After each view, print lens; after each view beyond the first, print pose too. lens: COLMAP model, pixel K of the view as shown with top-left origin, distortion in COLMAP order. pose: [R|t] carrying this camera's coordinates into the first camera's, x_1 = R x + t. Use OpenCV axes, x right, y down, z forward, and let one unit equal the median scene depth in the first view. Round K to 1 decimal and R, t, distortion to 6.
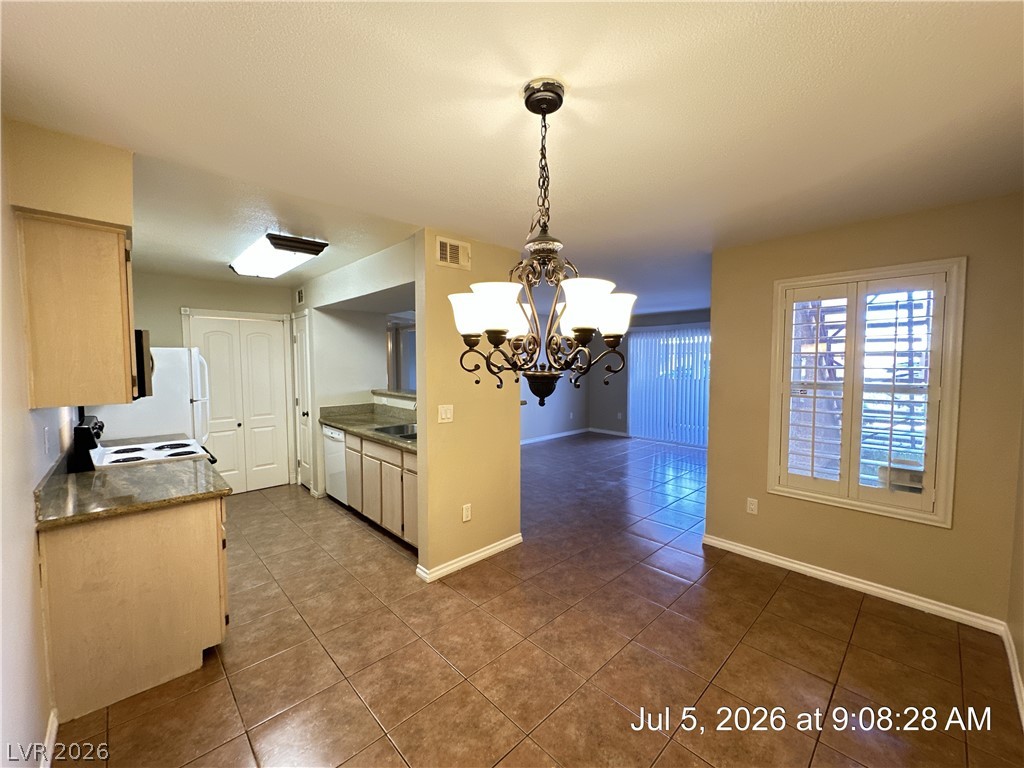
lens RADIAL K [[406.6, 0, 510.3], [0, 406.6, 387.2], [0, 0, 1]] dist [-0.001874, 0.000557]
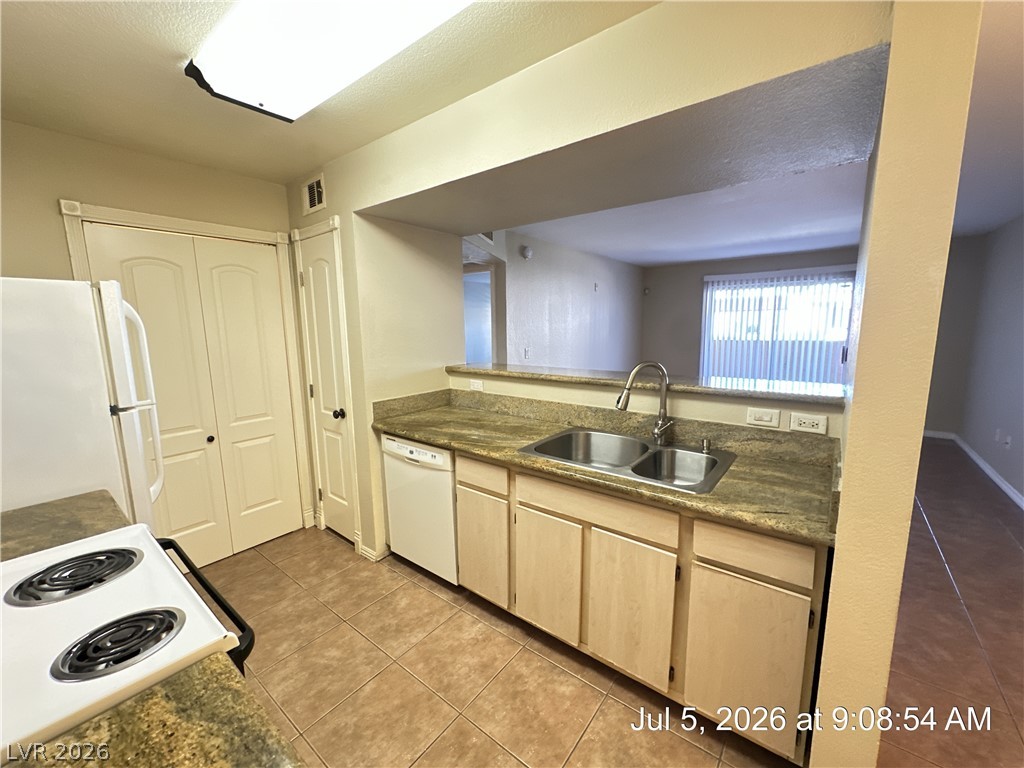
lens RADIAL K [[406.6, 0, 509.5], [0, 406.6, 386.0], [0, 0, 1]] dist [-0.001874, 0.000557]
pose [[0.989721, -0.032344, 0.139304, -0.432718], [0.020231, 0.995959, 0.087506, -0.019574], [-0.141572, -0.083789, 0.986376, 0.523462]]
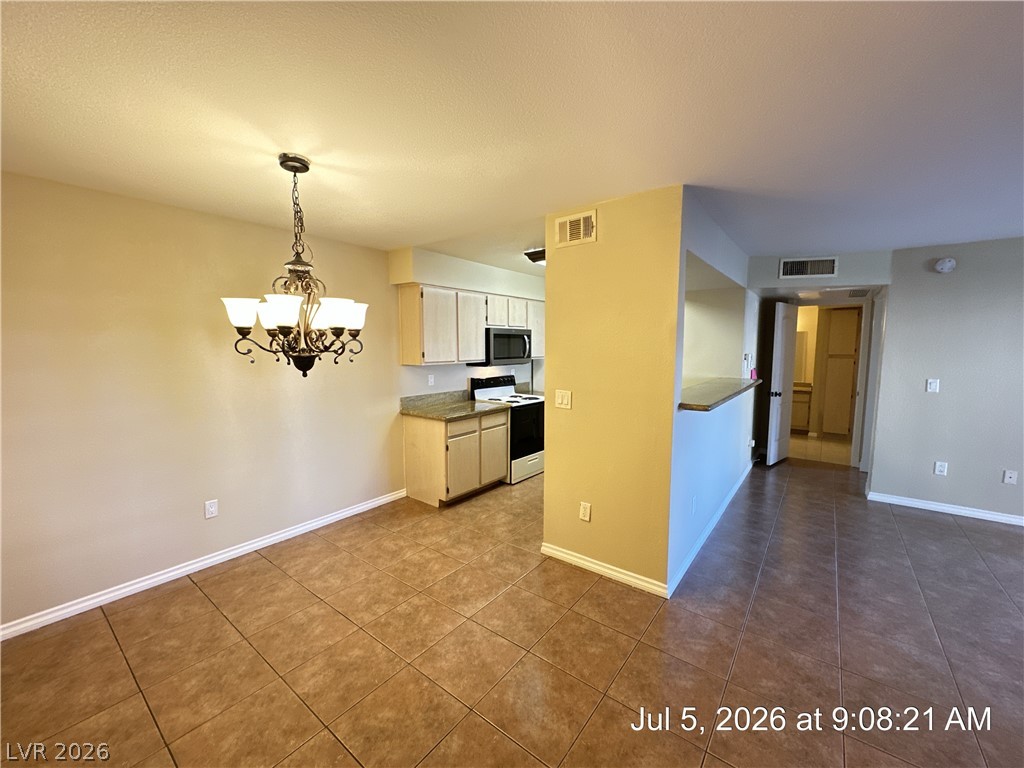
lens RADIAL K [[406.6, 0, 514.2], [0, 406.6, 384.9], [0, 0, 1]] dist [-0.001874, 0.000557]
pose [[0.156668, 0.097510, -0.982826, 0.592089], [-0.061356, 0.994153, 0.088853, -0.036685], [0.985744, 0.046382, 0.161735, 0.545119]]
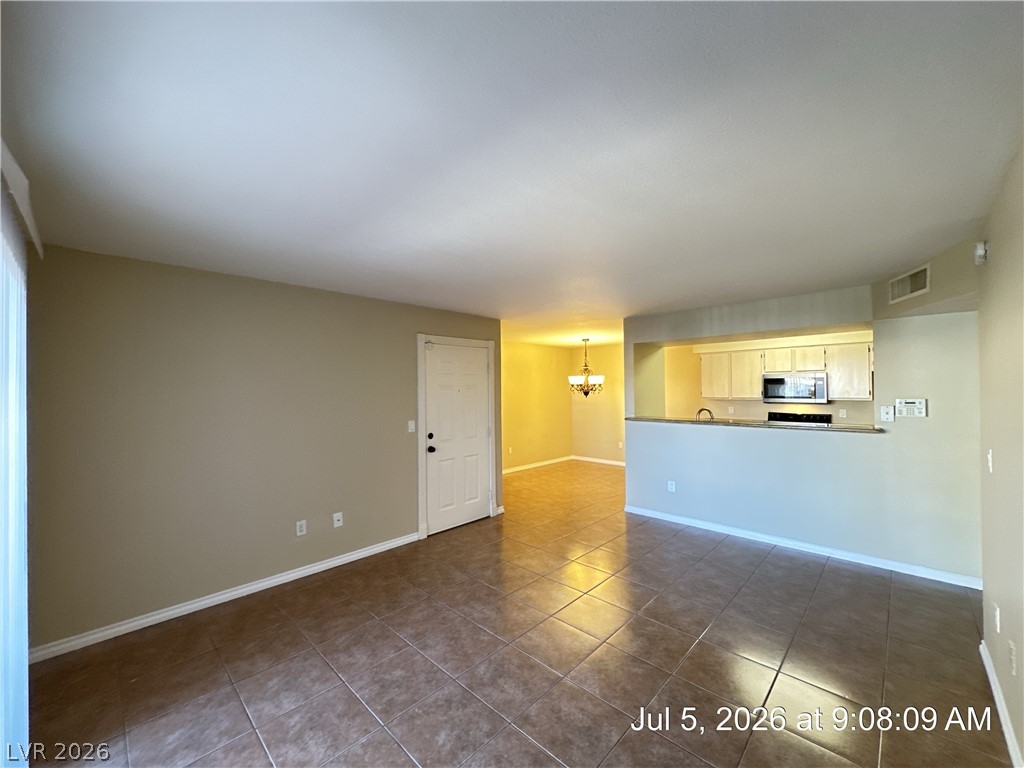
lens RADIAL K [[406.6, 0, 515.6], [0, 406.6, 384.9], [0, 0, 1]] dist [-0.001874, 0.000557]
pose [[-0.998380, 0.009081, -0.056169, 0.458533], [0.006039, 0.998517, 0.054100, -0.144937], [0.056577, 0.053673, -0.996954, 2.205701]]
